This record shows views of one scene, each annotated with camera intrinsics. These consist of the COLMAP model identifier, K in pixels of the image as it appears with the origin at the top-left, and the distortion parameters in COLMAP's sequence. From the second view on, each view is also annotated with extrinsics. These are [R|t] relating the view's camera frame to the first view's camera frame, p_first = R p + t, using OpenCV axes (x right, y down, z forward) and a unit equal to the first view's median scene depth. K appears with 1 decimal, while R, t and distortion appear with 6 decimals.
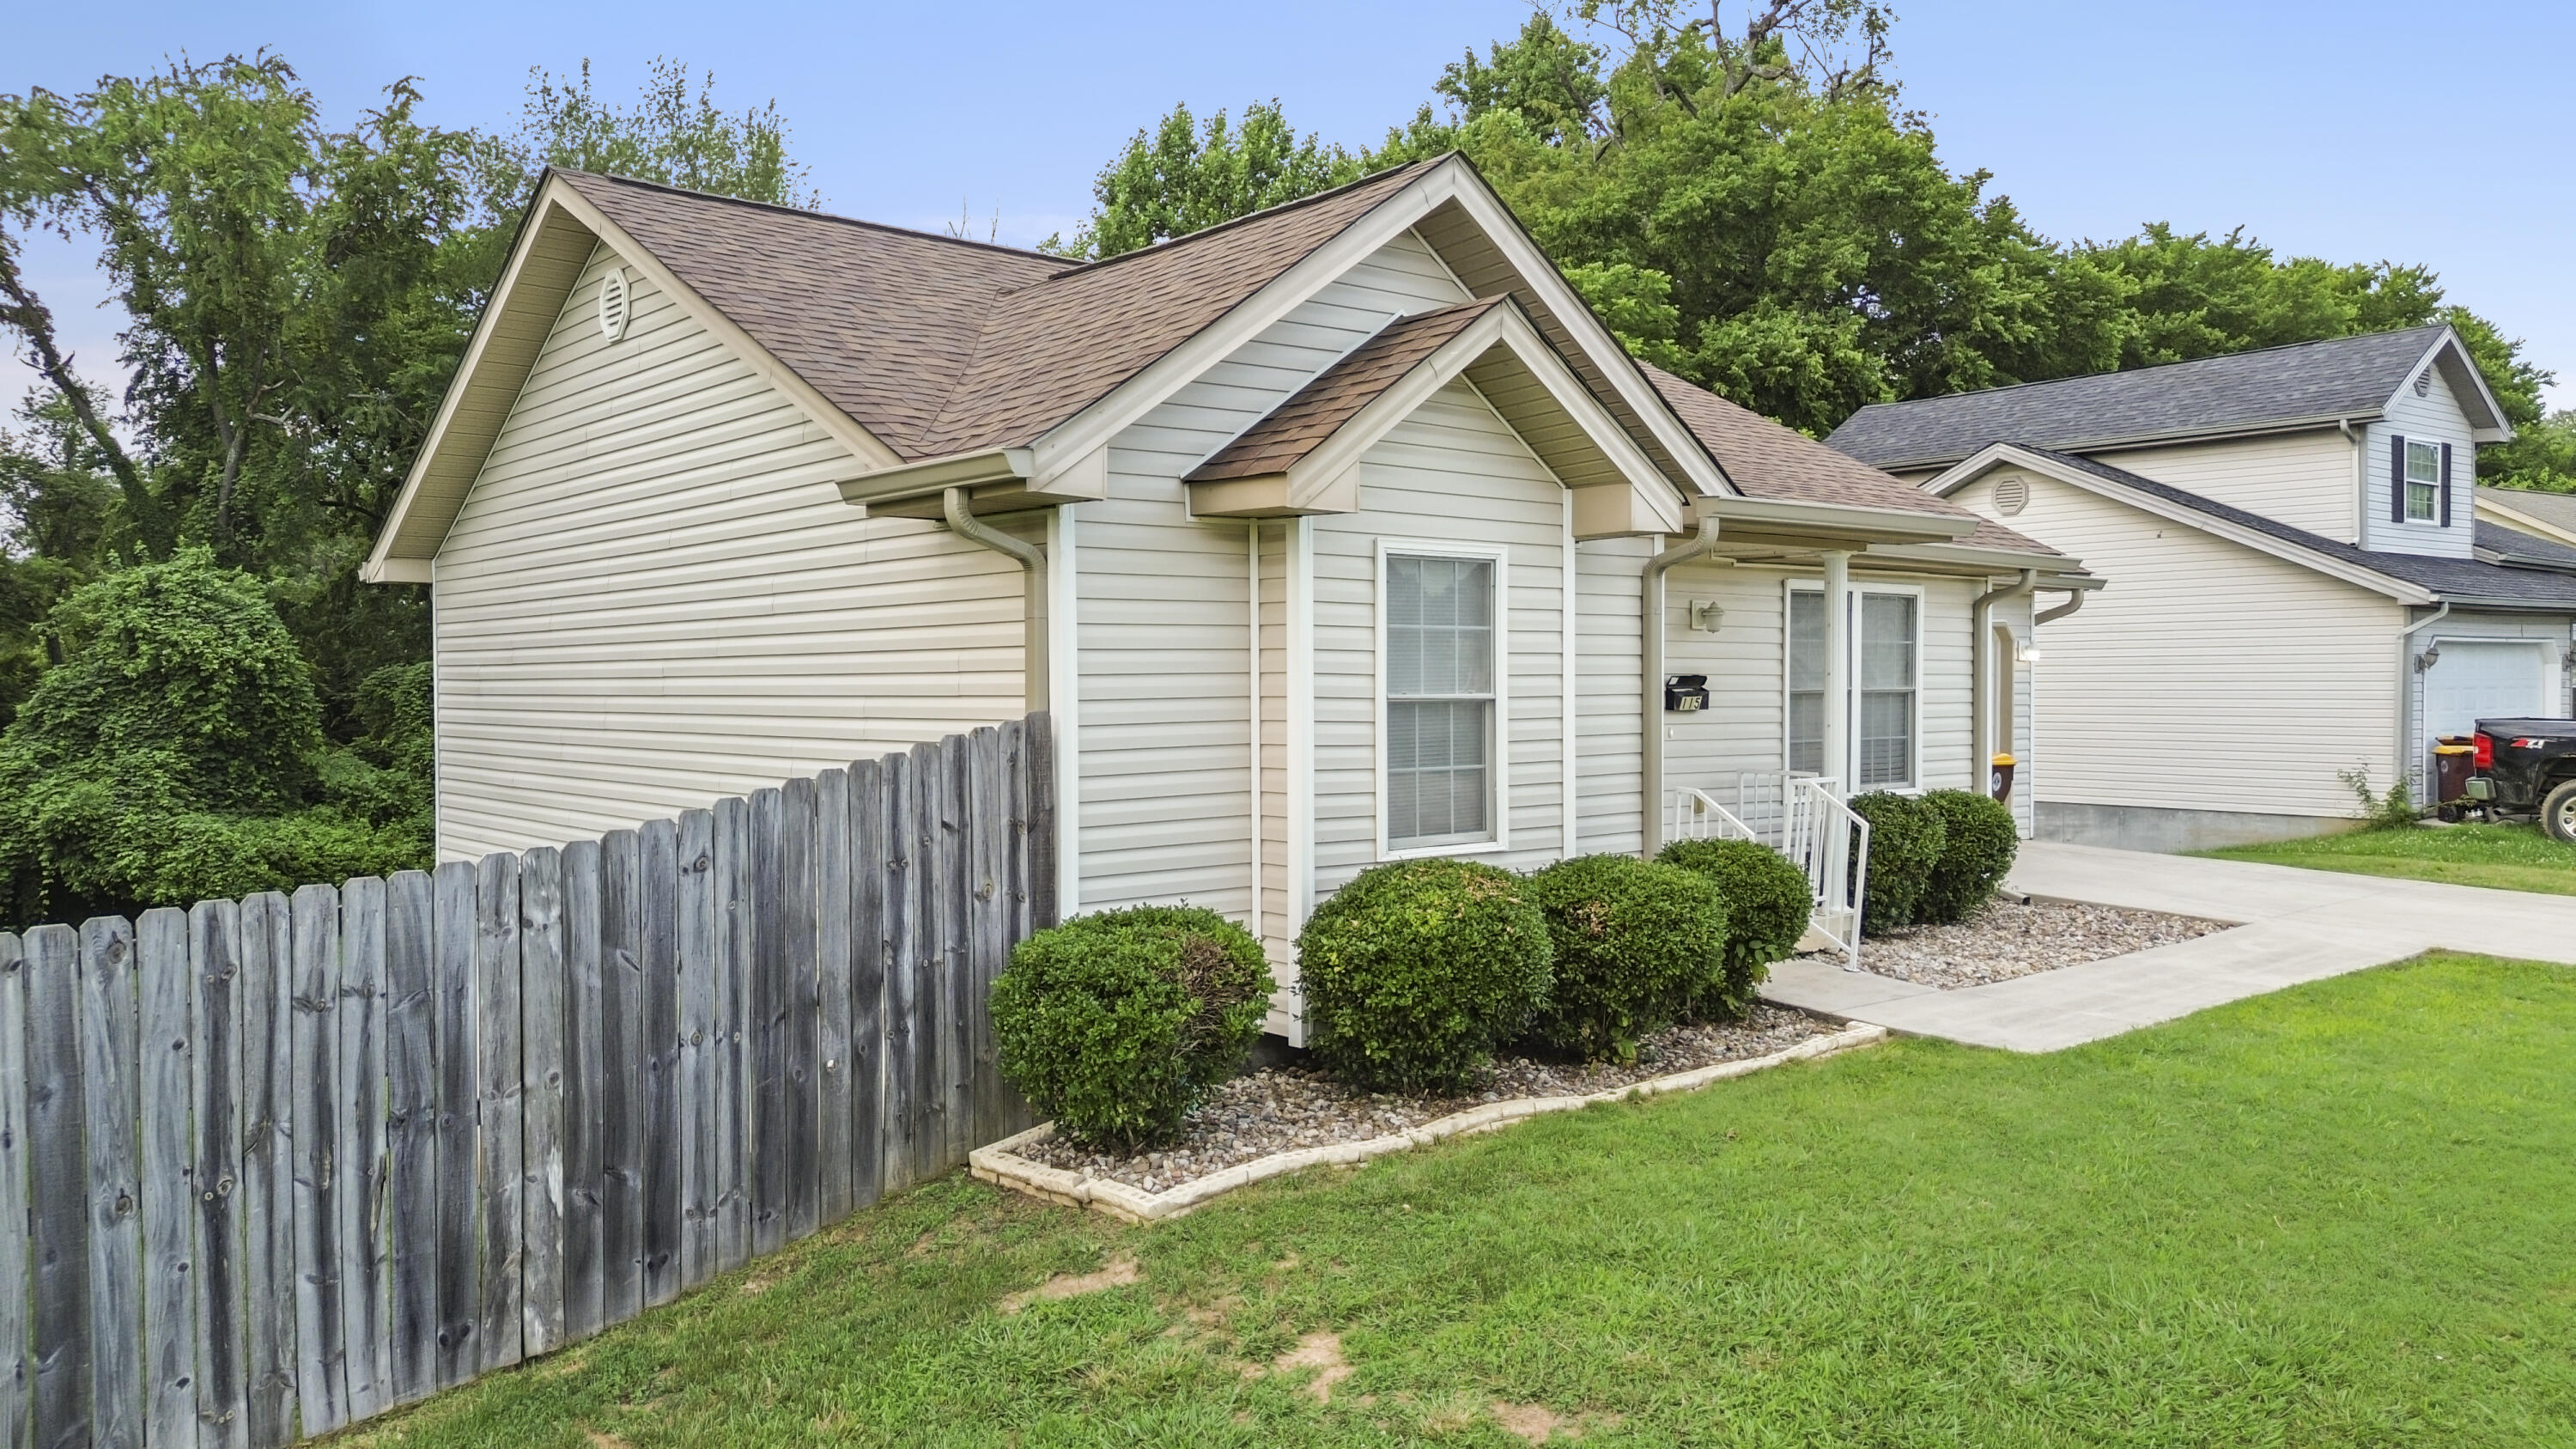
lens RADIAL K [[1840.3, 0, 1281.0], [0, 1840.3, 720.6], [0, 0, 1]] dist [0.062473, -0.047772]
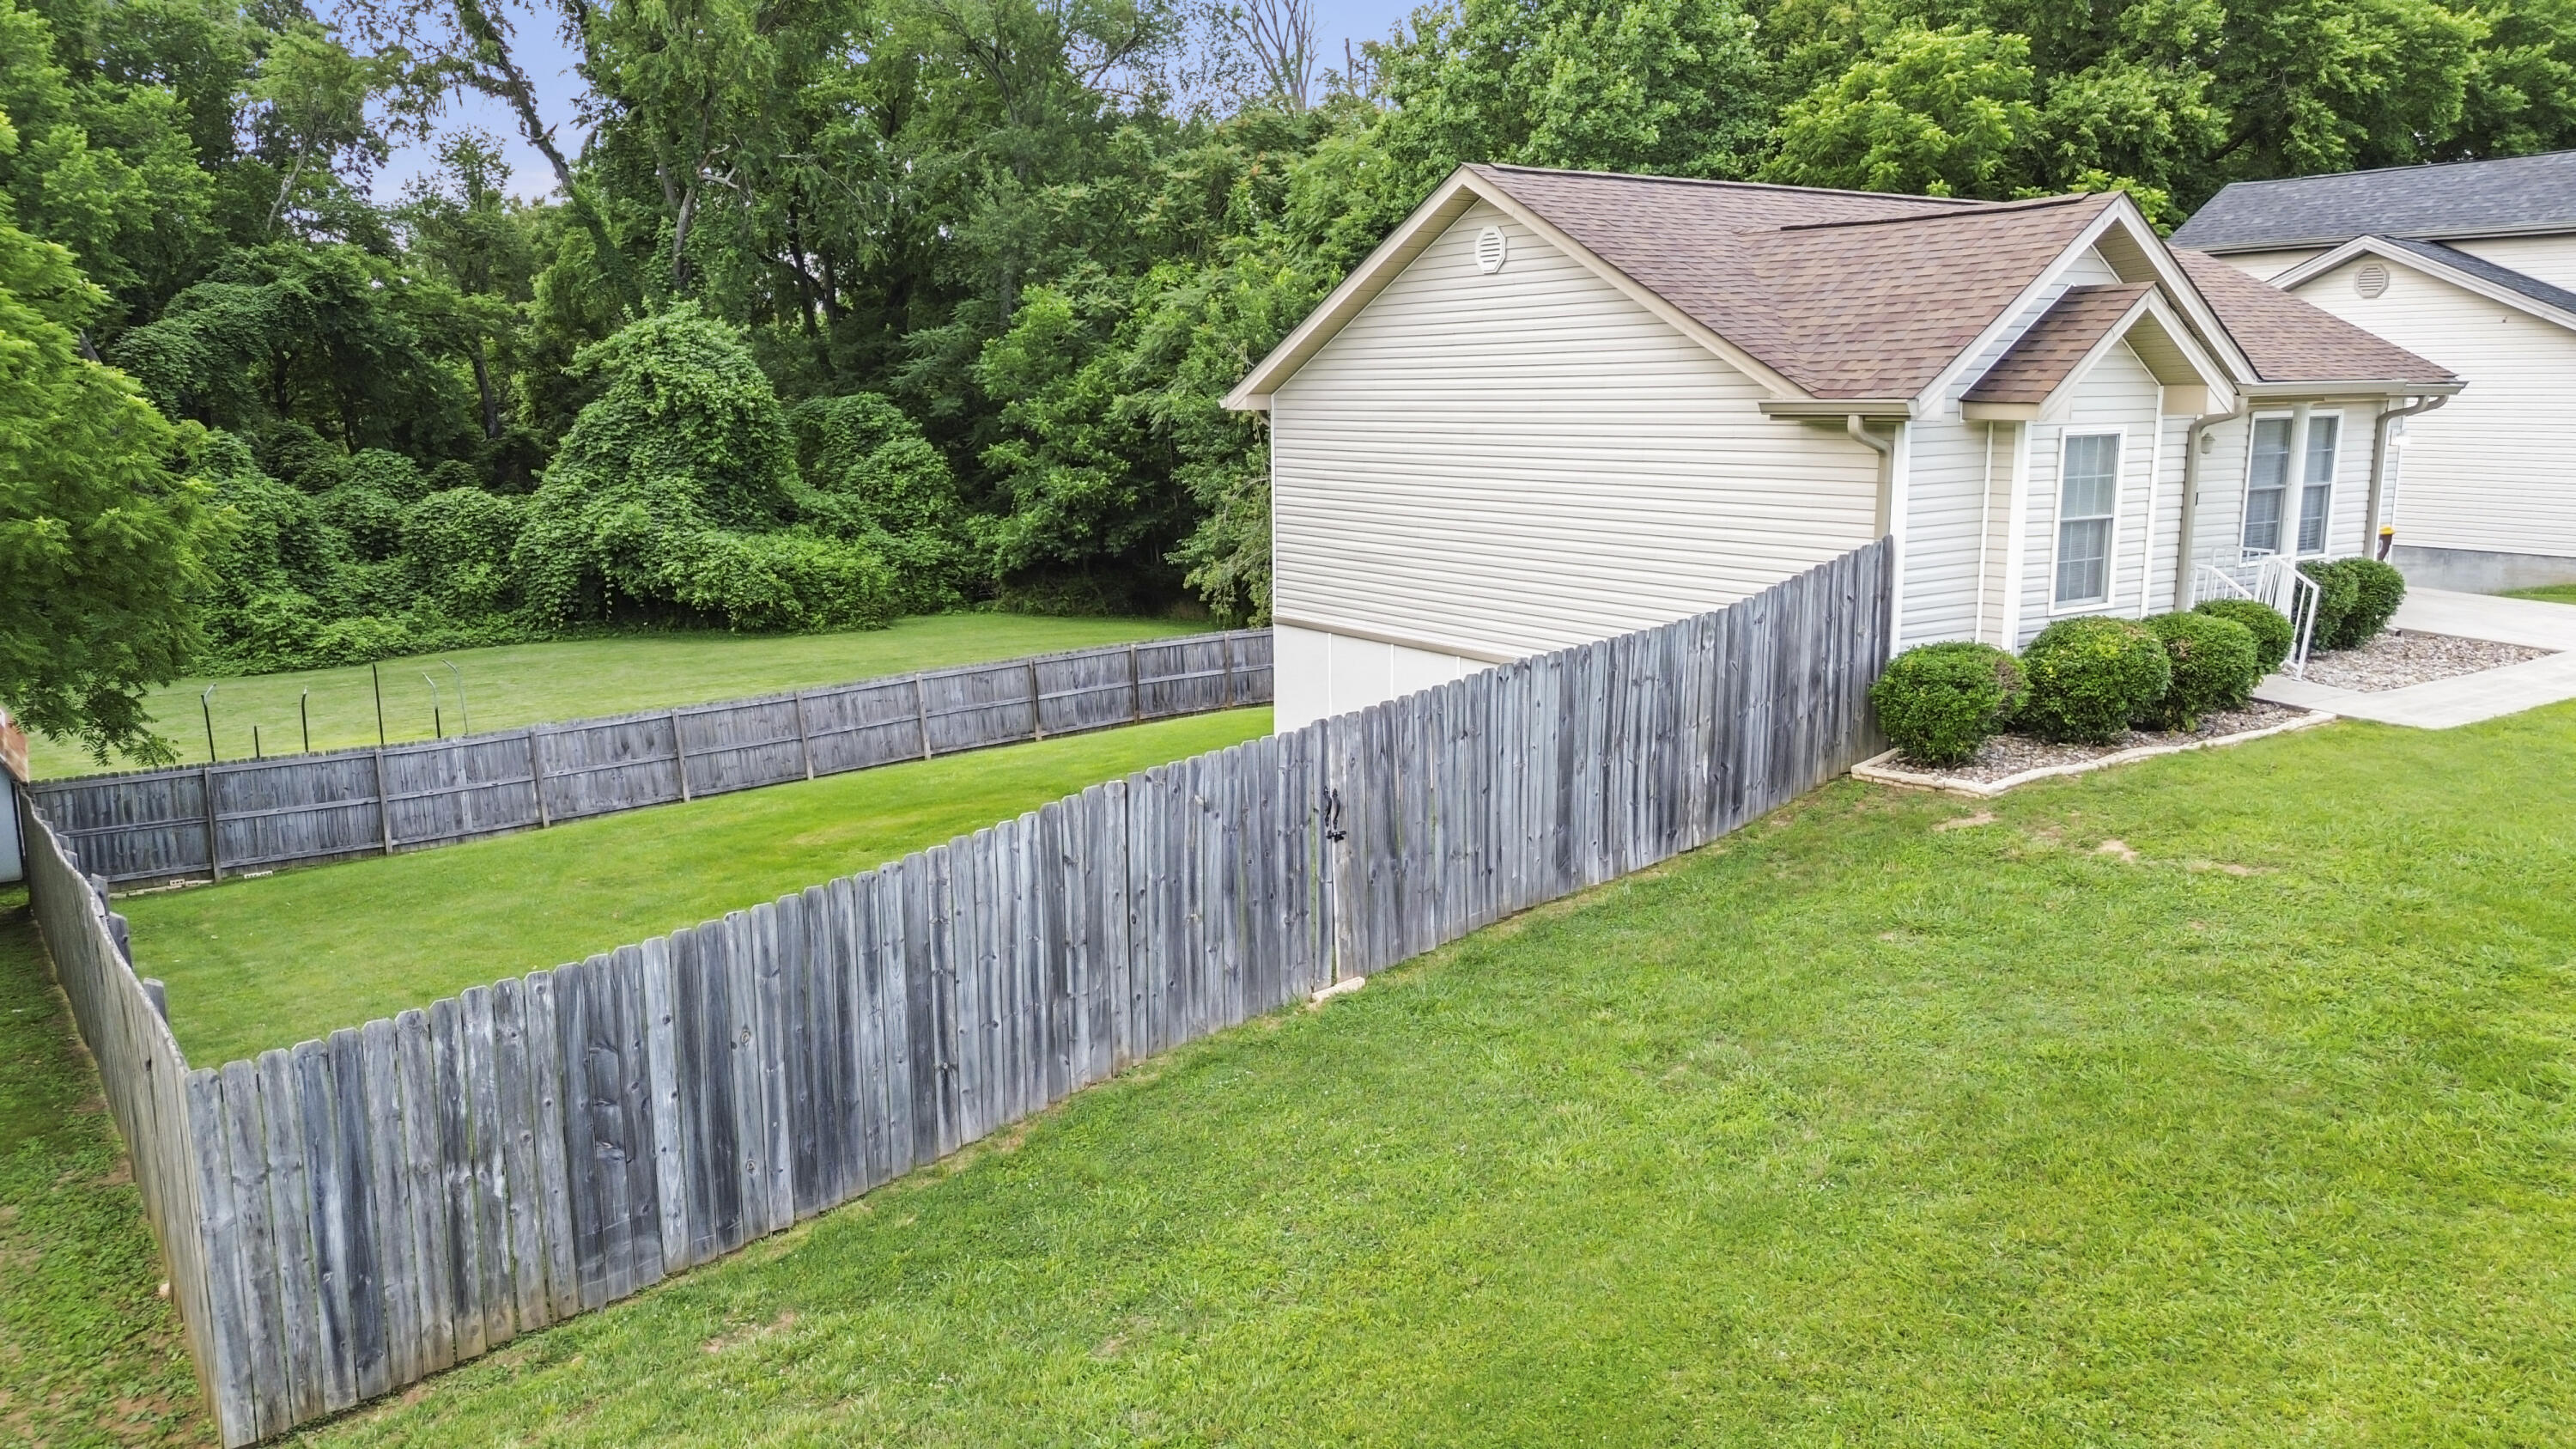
lens RADIAL K [[1840.3, 0, 1284.9], [0, 1840.3, 714.1], [0, 0, 1]] dist [0.062473, -0.047772]
pose [[0.994447, 0.017141, -0.103830, -0.449863], [-0.000807, 0.987859, 0.155352, -0.096371], [0.105232, -0.154406, 0.982387, -0.765356]]
